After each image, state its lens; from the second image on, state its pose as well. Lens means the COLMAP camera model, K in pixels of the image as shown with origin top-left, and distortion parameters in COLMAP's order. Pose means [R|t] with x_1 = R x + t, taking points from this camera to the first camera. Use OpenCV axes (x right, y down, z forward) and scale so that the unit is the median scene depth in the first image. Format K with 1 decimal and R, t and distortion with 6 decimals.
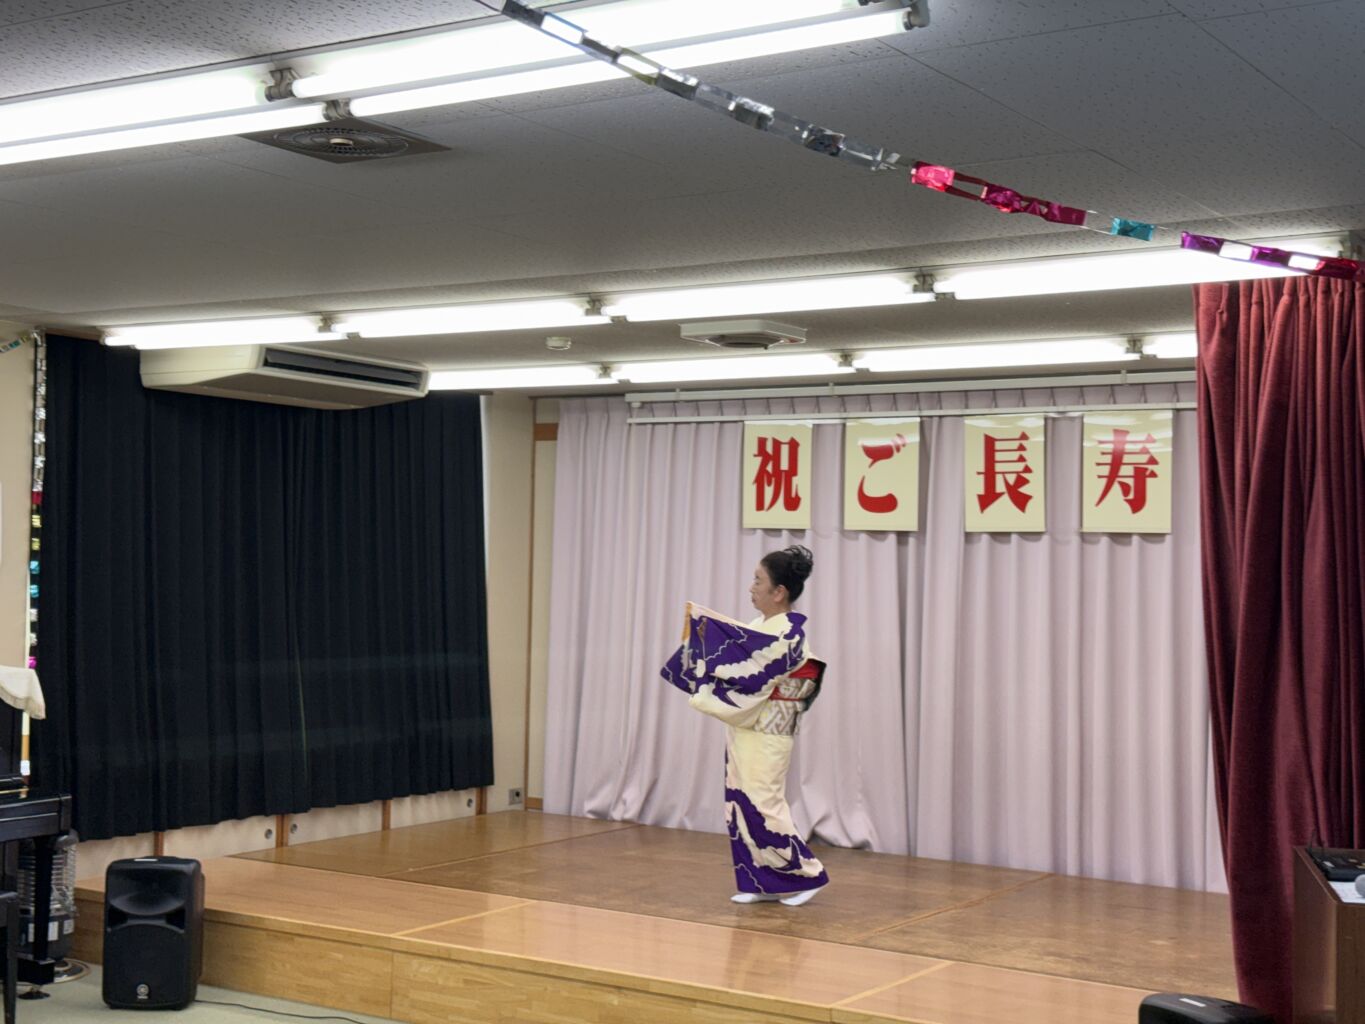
lens RADIAL K [[1924.3, 0, 674.3], [0, 1924.3, 500.2], [0, 0, 1]] dist [0.135144, 0.000000]
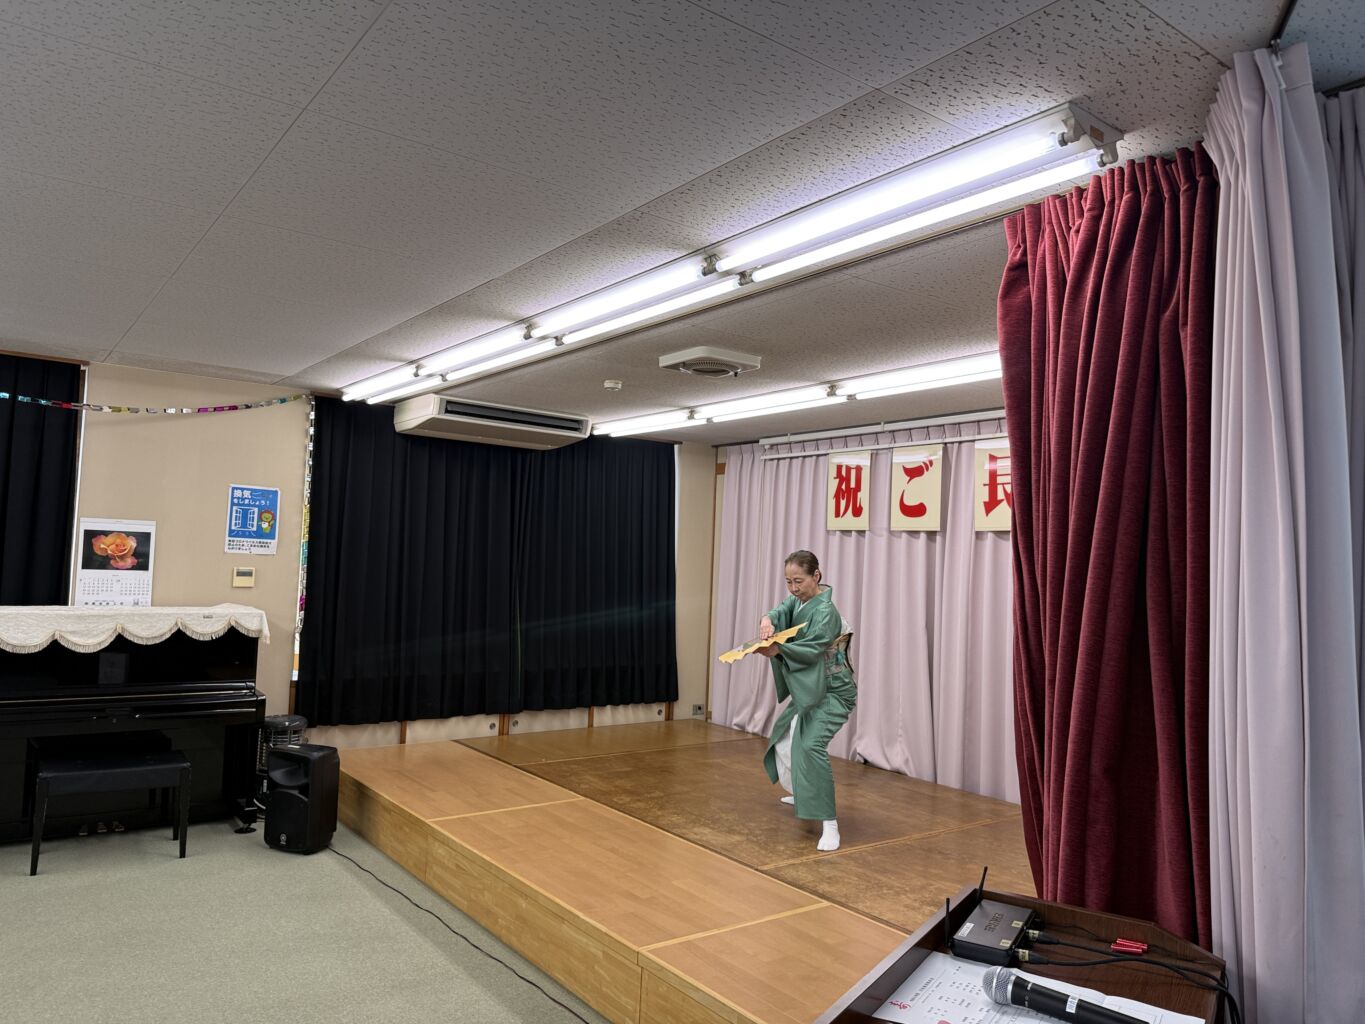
lens RADIAL K [[967.1, 0, 669.0], [0, 967.1, 507.7], [0, 0, 1]] dist [0.102548, -0.047904]
pose [[0.935941, -0.003202, -0.352143, 0.197424], [-0.008367, 0.999474, -0.031326, 0.023907], [0.352058, 0.032266, 0.935422, 0.338265]]
